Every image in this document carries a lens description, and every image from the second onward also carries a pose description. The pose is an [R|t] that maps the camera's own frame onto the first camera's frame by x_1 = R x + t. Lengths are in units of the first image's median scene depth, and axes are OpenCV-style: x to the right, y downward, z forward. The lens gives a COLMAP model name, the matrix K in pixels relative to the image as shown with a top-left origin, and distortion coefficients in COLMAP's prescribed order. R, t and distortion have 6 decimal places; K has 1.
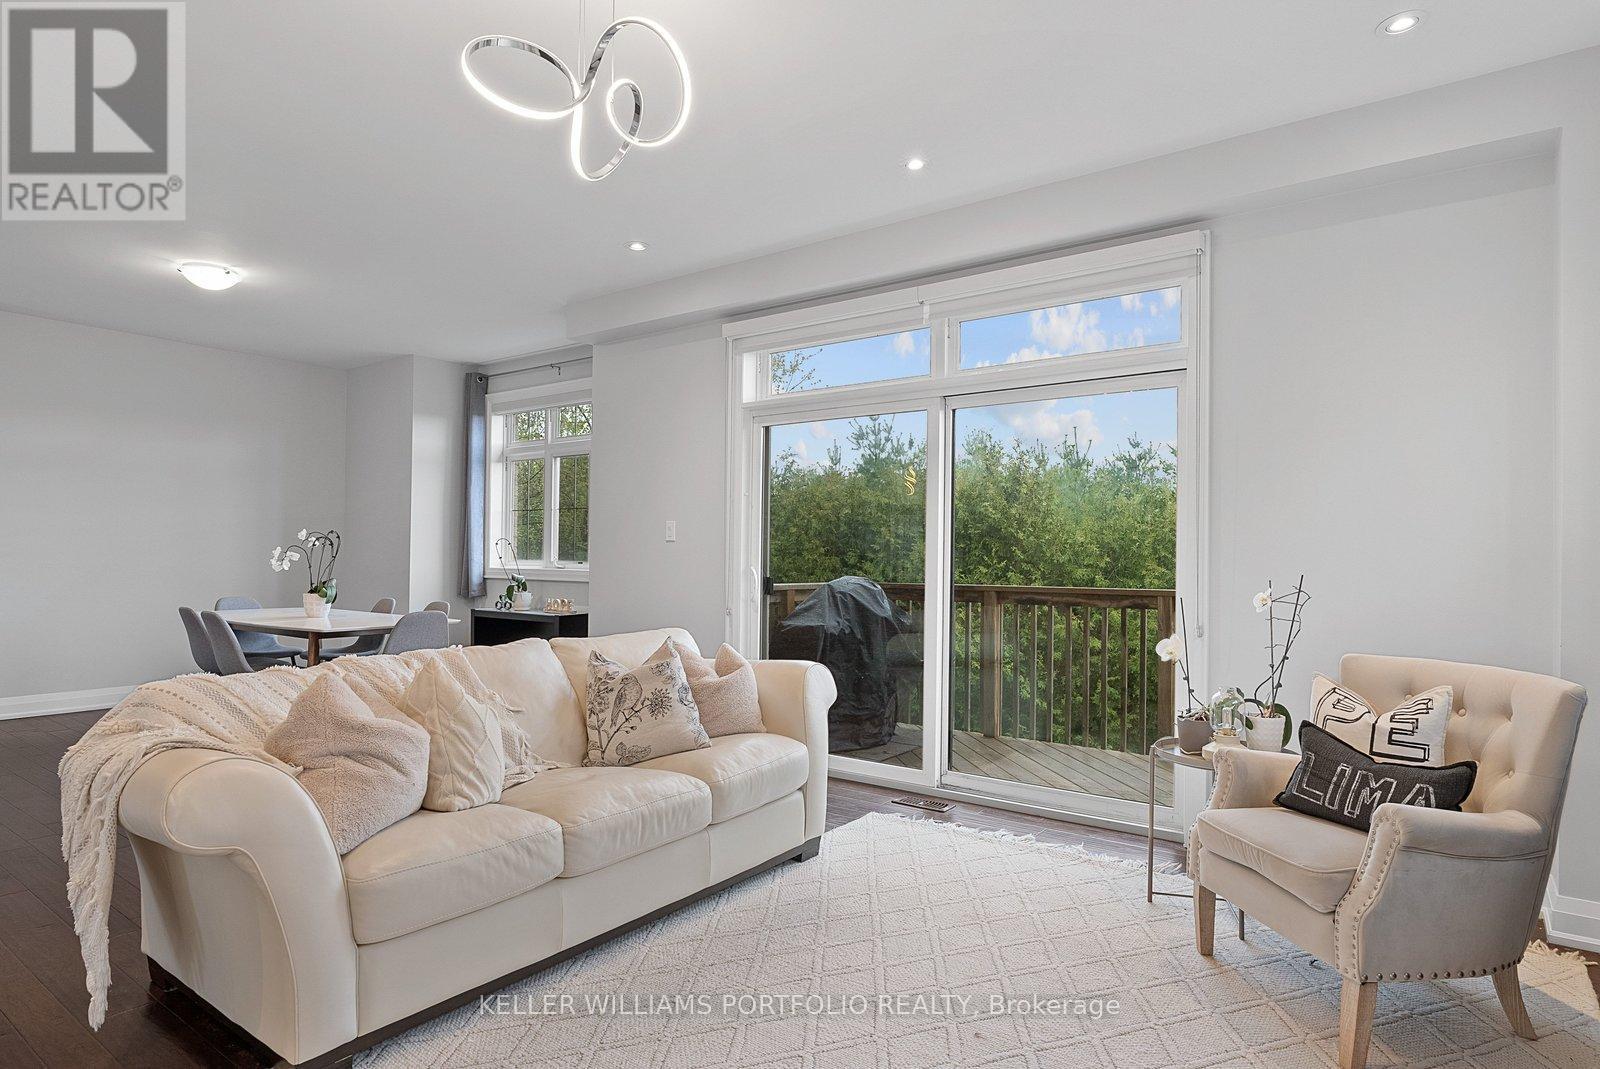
lens RADIAL K [[866.0, 0, 794.7], [0, 866.0, 555.2], [0, 0, 1]] dist [-0.007499, 0.002017]
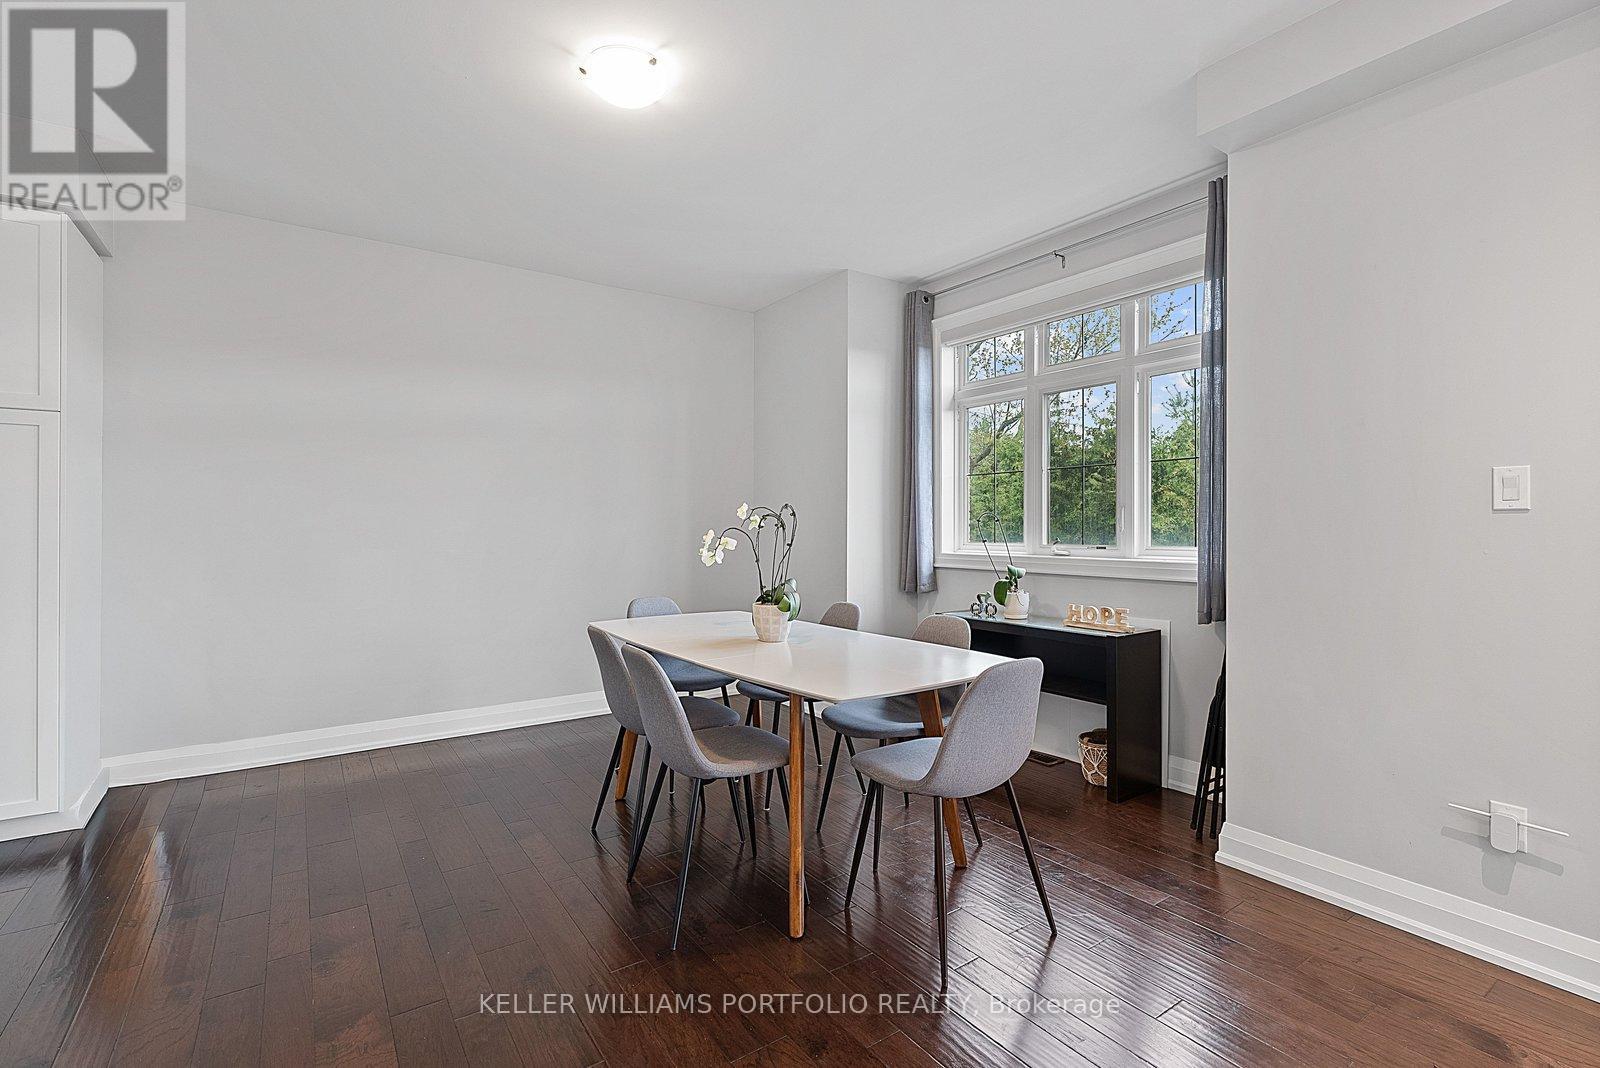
lens RADIAL K [[778.3, 0, 797.6], [0, 778.3, 531.6], [0, 0, 1]] dist [-0.000531, -0.000159]
pose [[0.940035, -0.009259, -0.340953, -0.437781], [0.010487, 0.999943, 0.001757, -0.011760], [0.340918, -0.005227, 0.940079, 0.604742]]
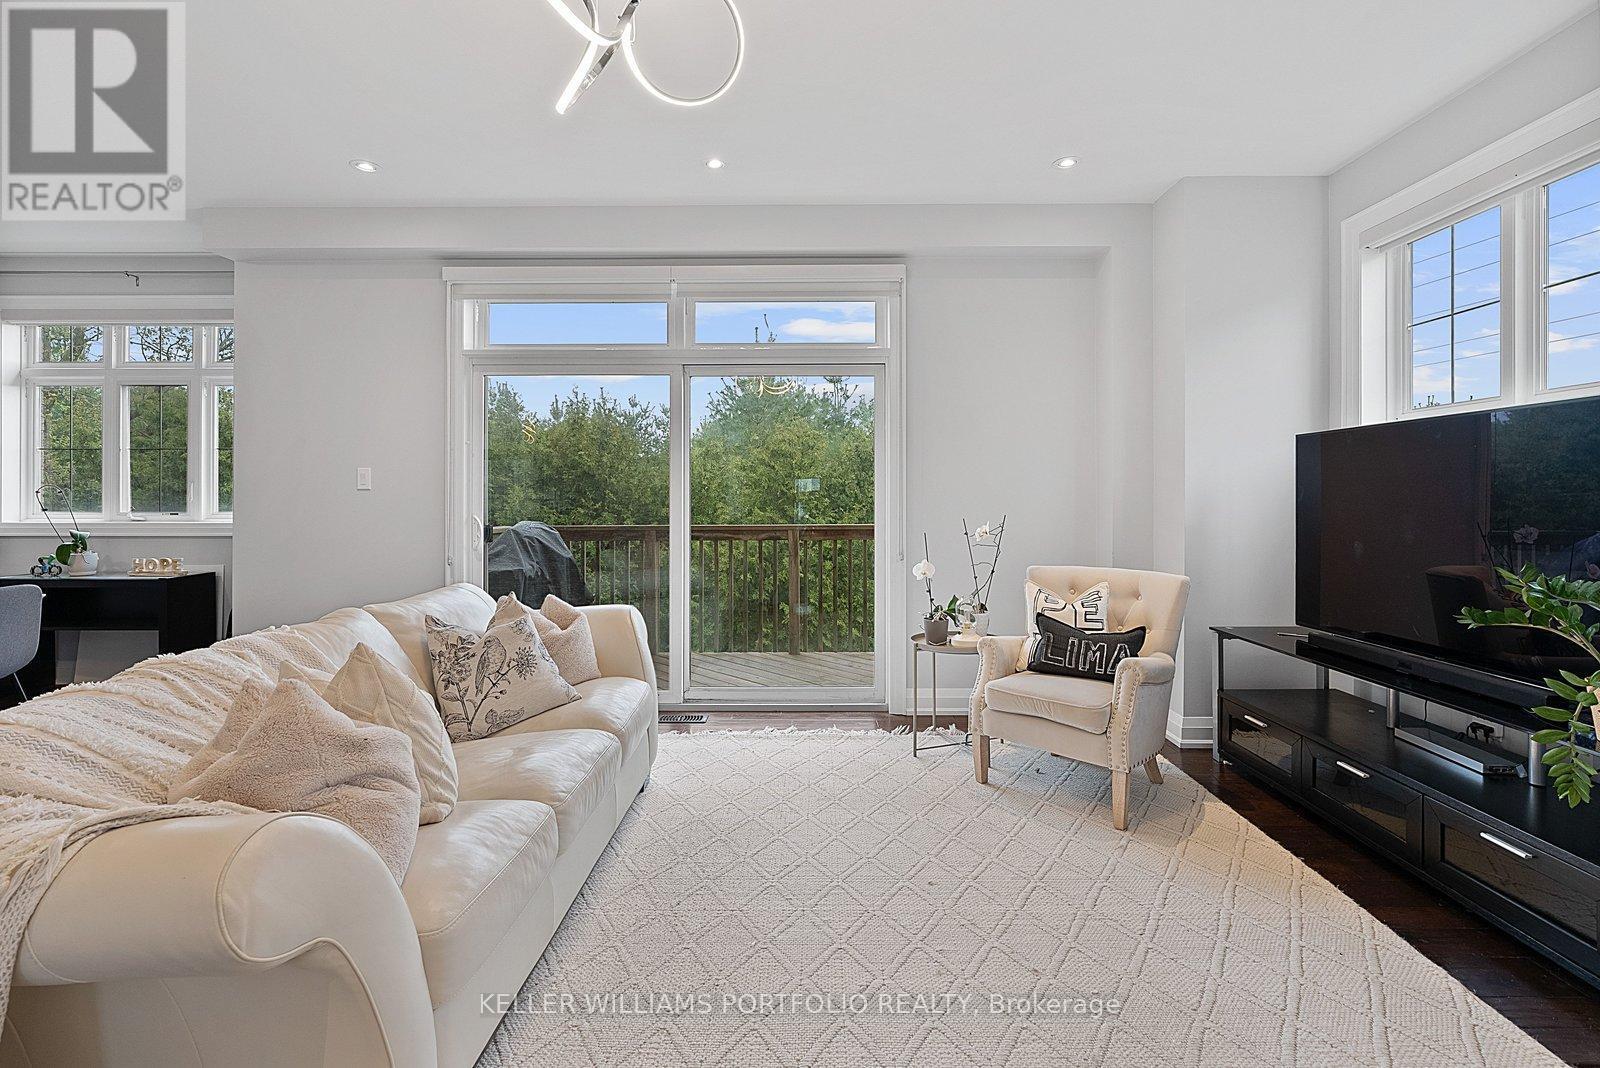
lens RADIAL K [[728.3, 0, 823.9], [0, 728.3, 503.0], [0, 0, 1]] dist [-0.005836, 0.000068]
pose [[0.813732, -0.014464, 0.581061, -0.238716], [0.008230, 0.999877, 0.013364, -0.010396], [-0.581183, -0.006092, 0.813750, 0.098155]]
